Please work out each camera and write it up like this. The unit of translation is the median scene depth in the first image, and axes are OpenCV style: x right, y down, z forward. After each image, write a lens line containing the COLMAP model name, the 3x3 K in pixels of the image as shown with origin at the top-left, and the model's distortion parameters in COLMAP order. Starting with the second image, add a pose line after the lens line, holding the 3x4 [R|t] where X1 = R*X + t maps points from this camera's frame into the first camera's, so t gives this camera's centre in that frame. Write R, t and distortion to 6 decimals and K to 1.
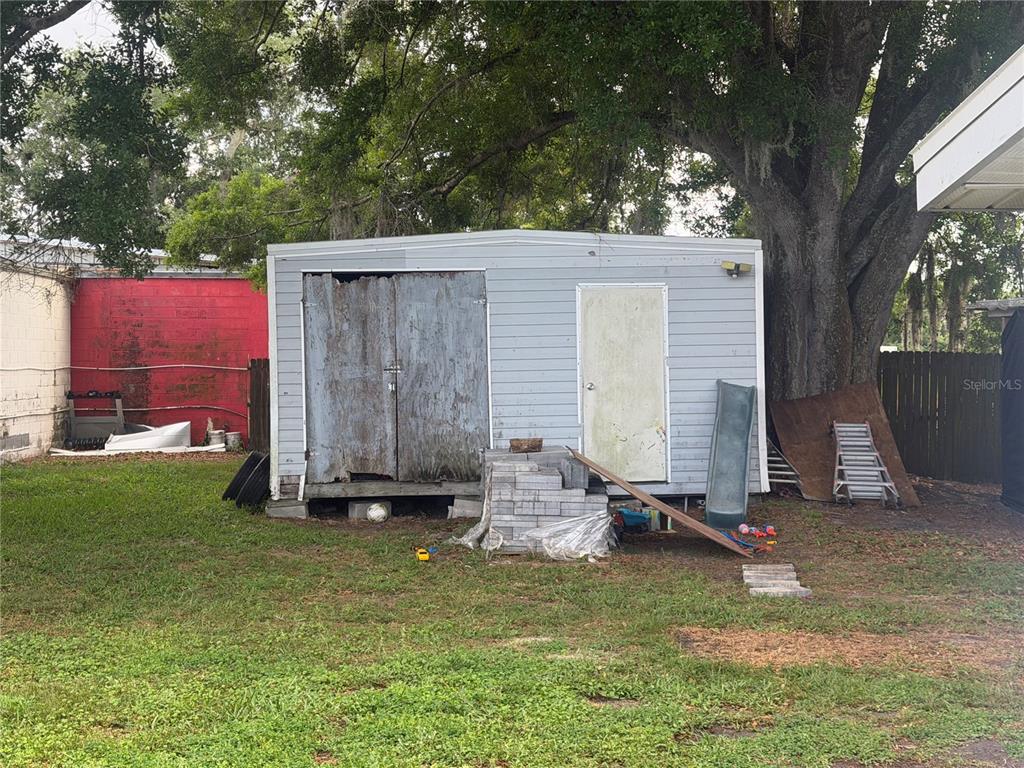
lens RADIAL K [[1436.4, 0, 511.9], [0, 1436.4, 383.2], [0, 0, 1]] dist [0.000910, 0.000000]
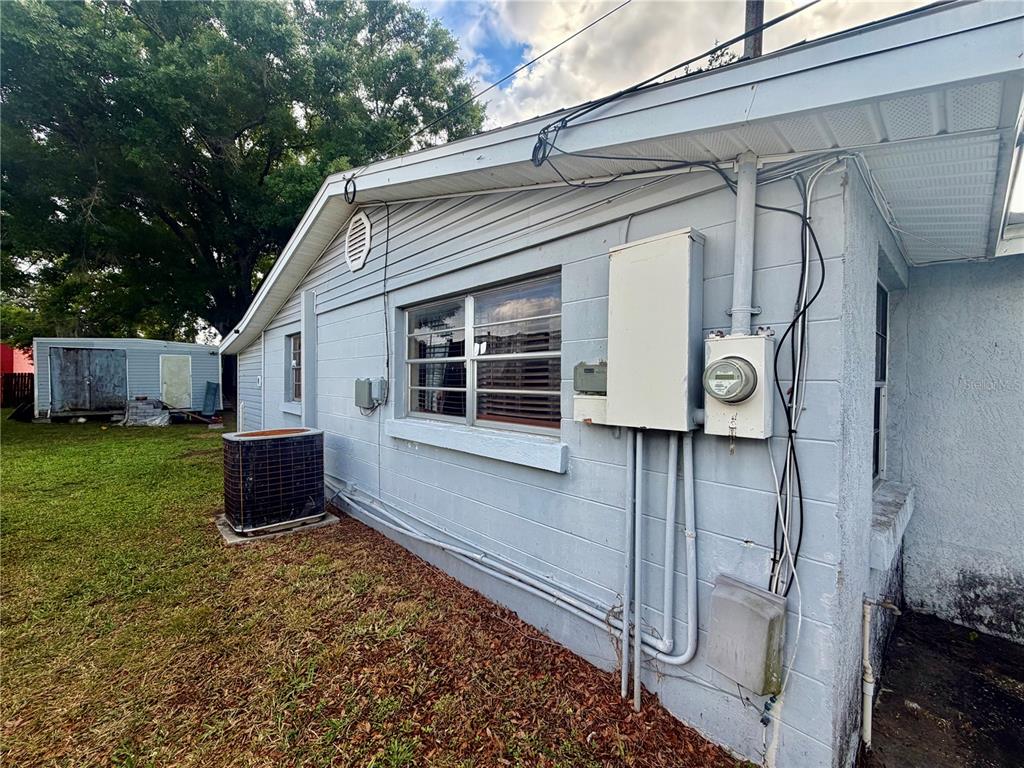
lens RADIAL K [[404.4, 0, 493.8], [0, 404.4, 383.4], [0, 0, 1]] dist [0.001618, 0.000177]
pose [[0.747594, 0.005236, 0.664135, -0.003888], [-0.000778, 0.999975, -0.007008, 0.010271], [-0.664155, 0.004722, 0.747580, -0.339608]]
